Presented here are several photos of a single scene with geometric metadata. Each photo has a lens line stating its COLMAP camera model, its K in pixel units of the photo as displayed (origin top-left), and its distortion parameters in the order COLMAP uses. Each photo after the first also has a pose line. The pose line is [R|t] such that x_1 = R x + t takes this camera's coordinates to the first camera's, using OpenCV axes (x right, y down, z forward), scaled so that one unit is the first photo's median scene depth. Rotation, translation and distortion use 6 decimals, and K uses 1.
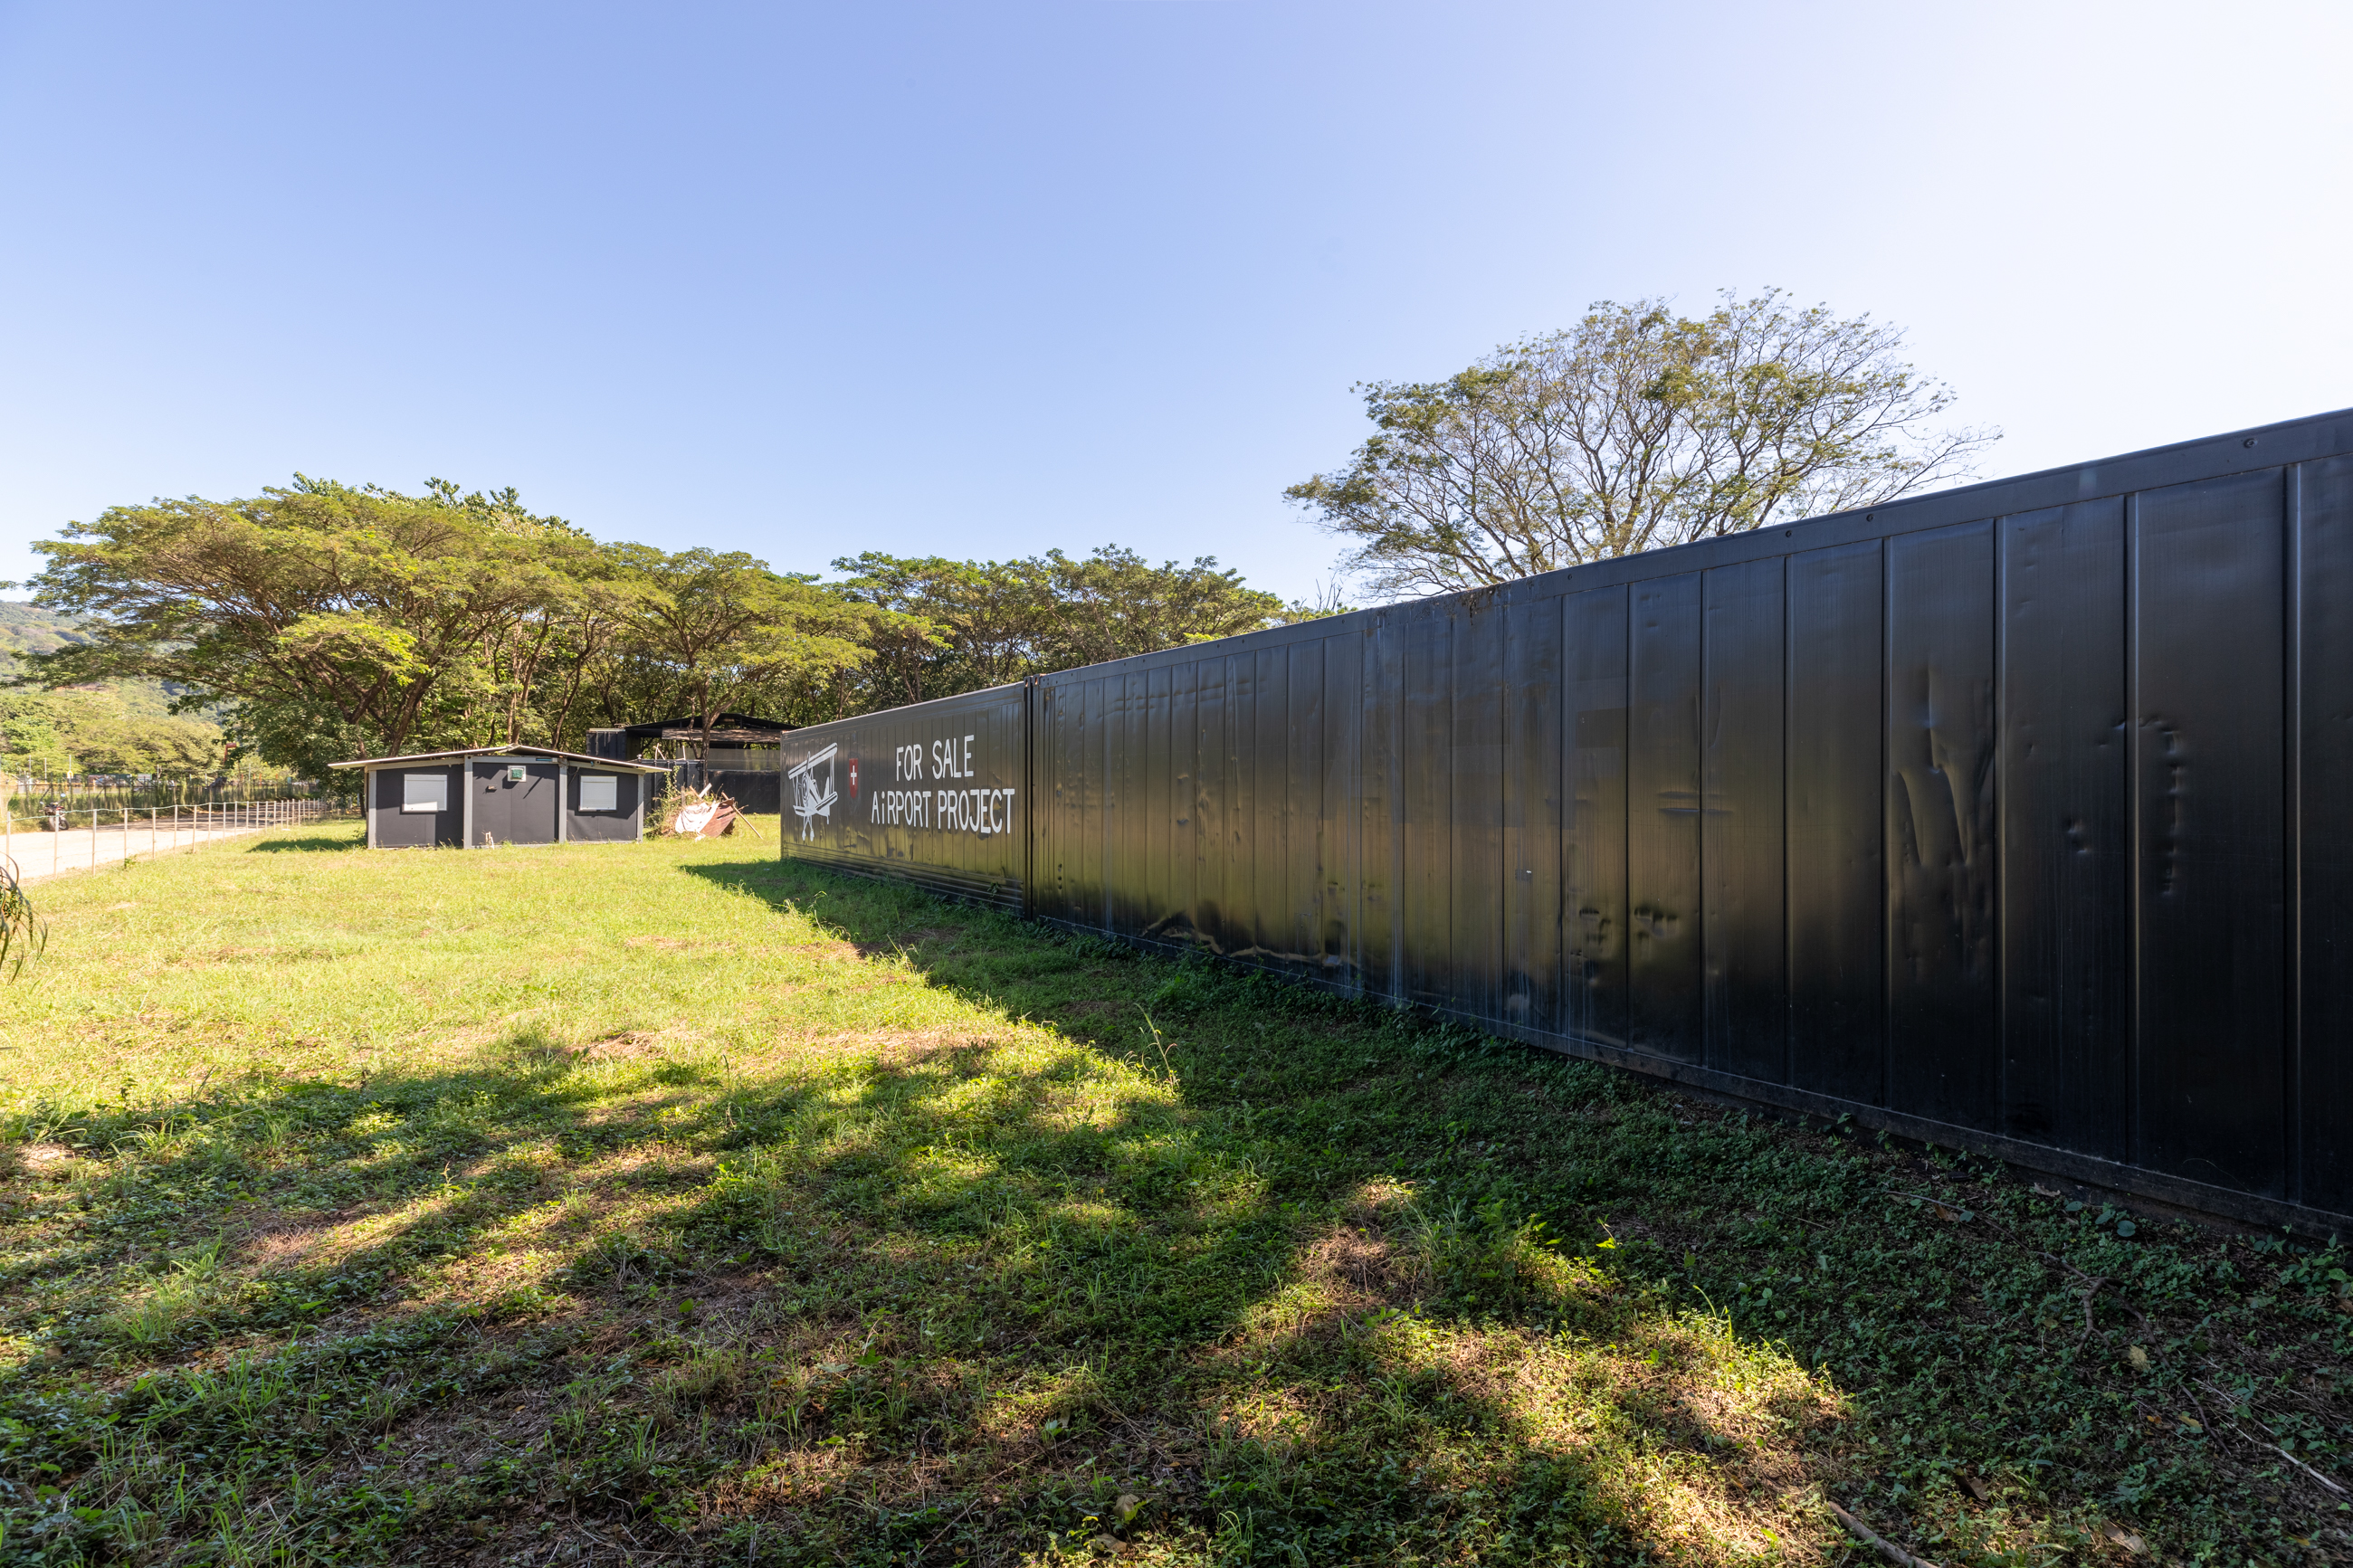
lens RADIAL K [[1044.9, 0, 1176.5], [0, 1044.9, 784.0], [0, 0, 1]] dist [0.011519, -0.000020]
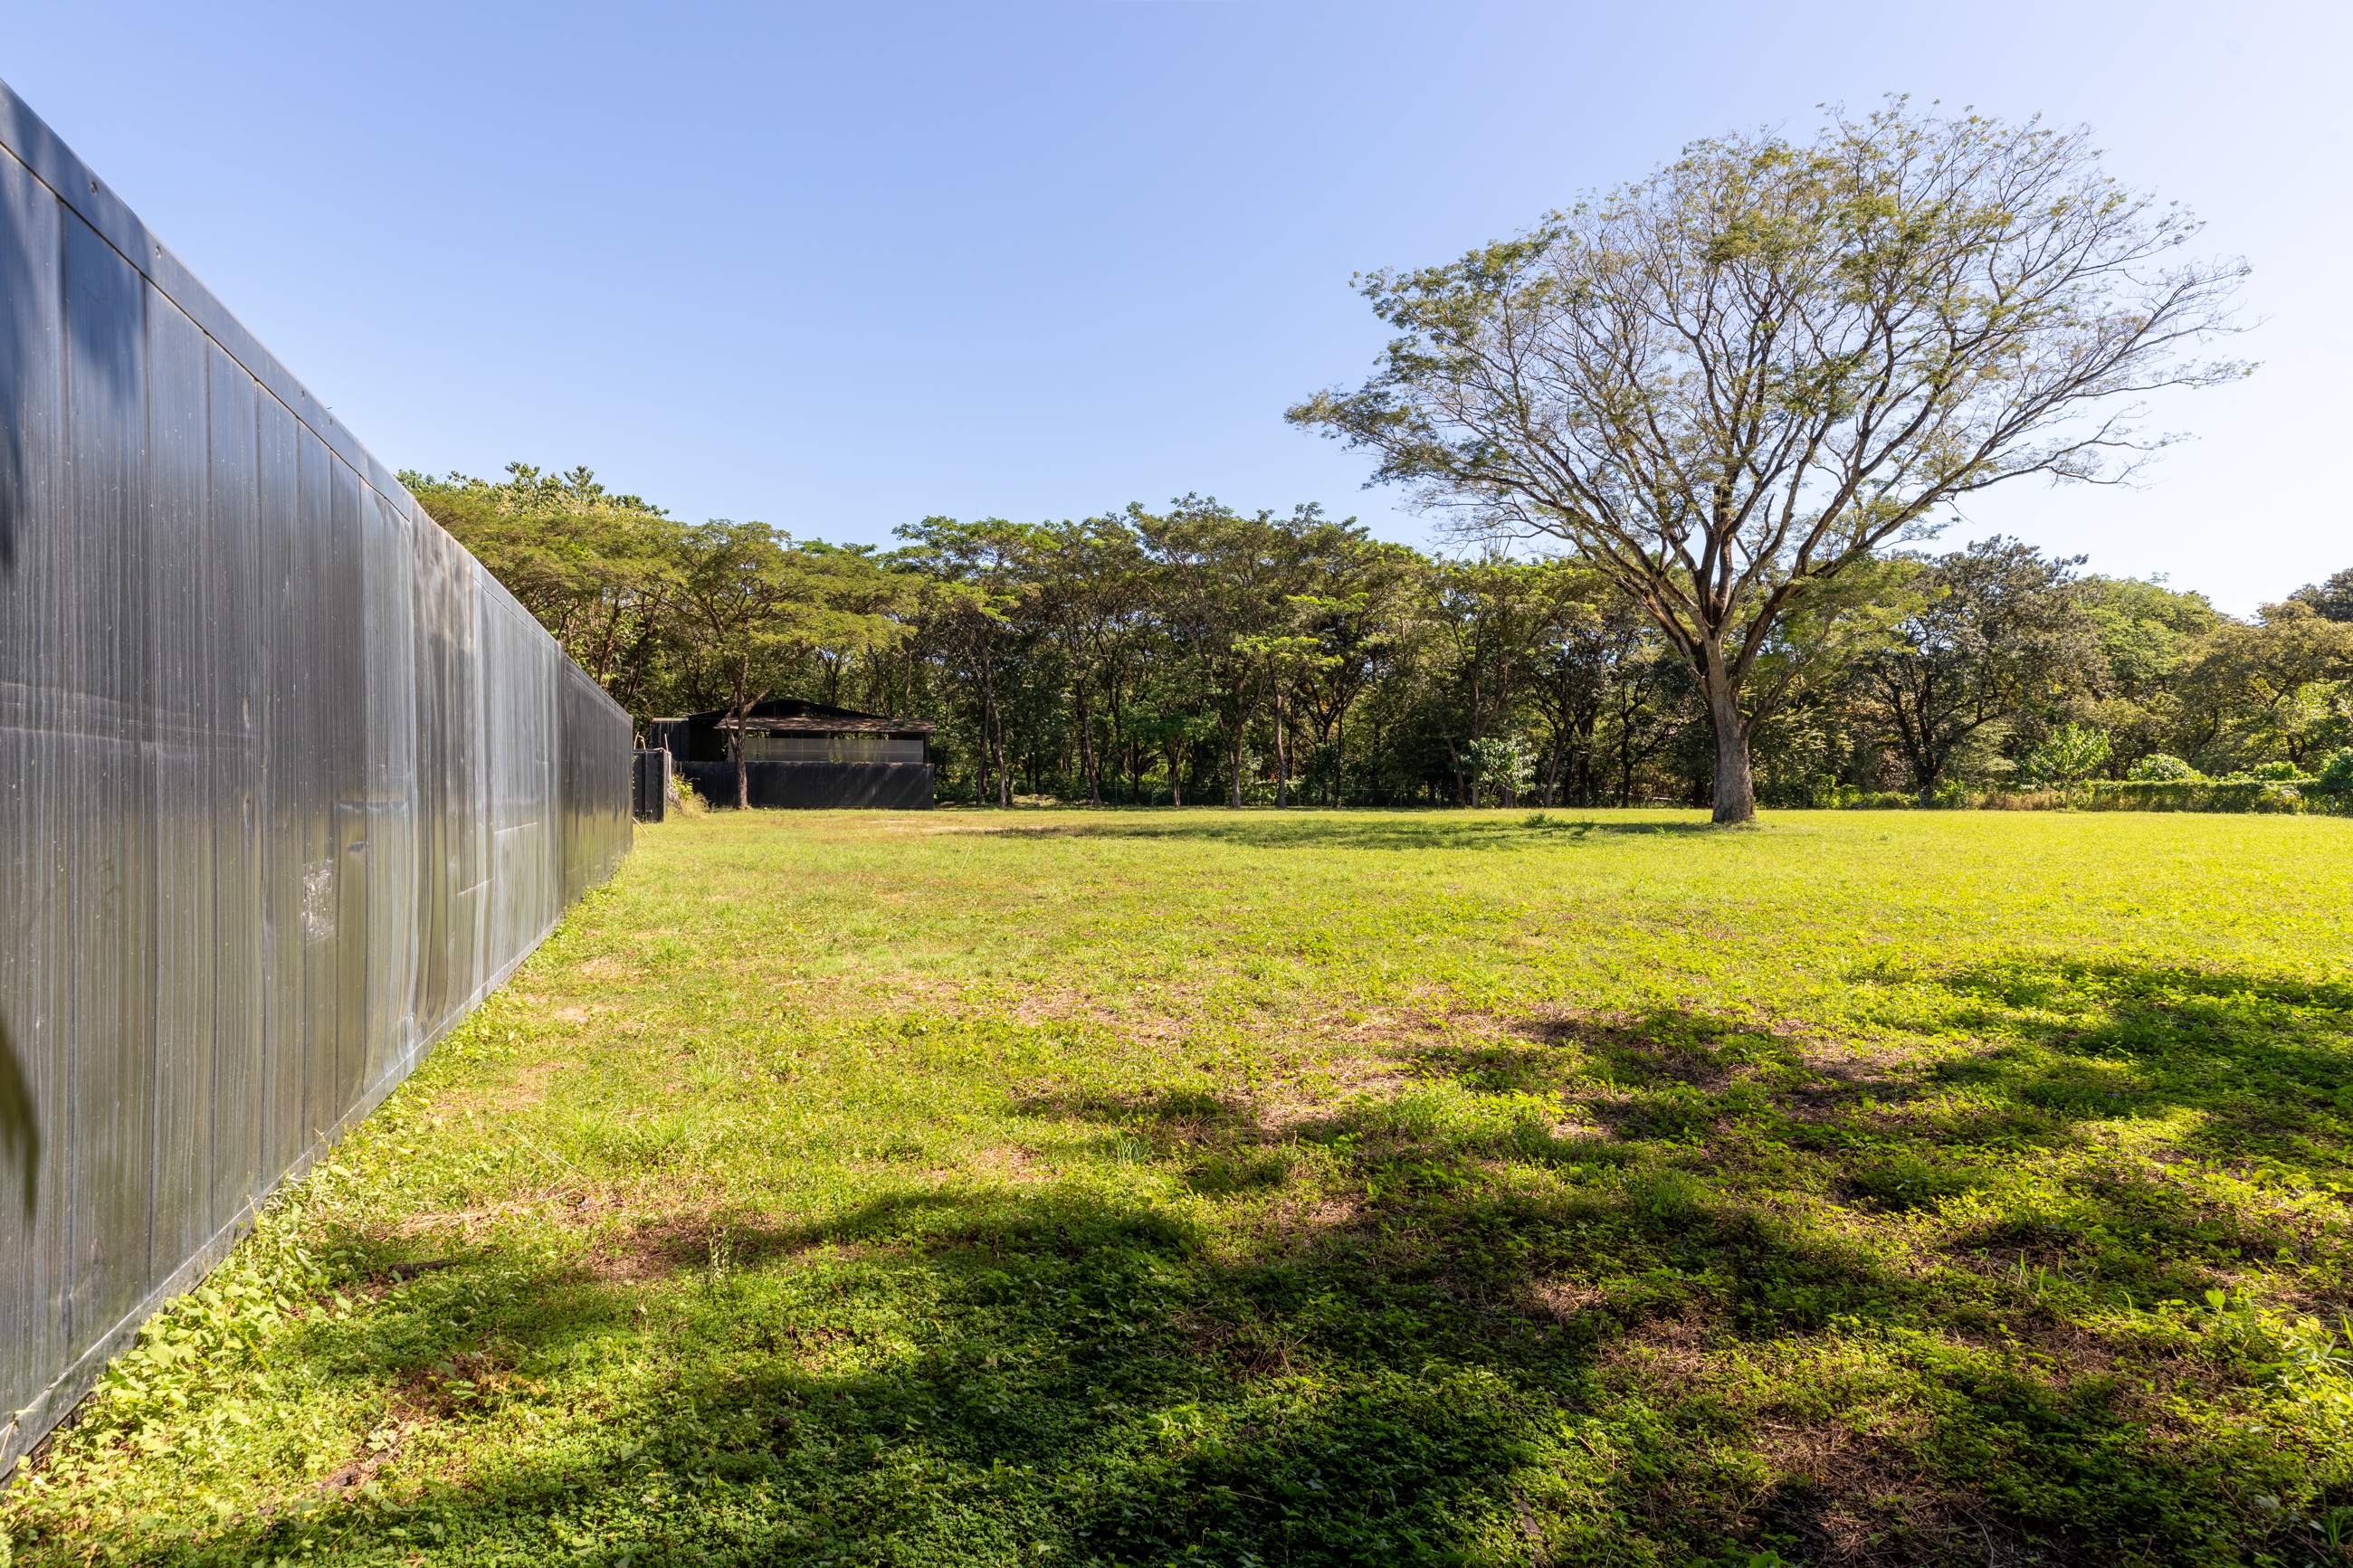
lens RADIAL K [[1205.7, 0, 1182.6], [0, 1205.7, 775.4], [0, 0, 1]] dist [-0.000943, 0.000662]
pose [[0.977920, -0.001200, -0.208977, 0.133799], [0.000819, 0.999998, -0.001910, 0.001301], [0.208979, 0.001697, 0.977919, 0.039783]]
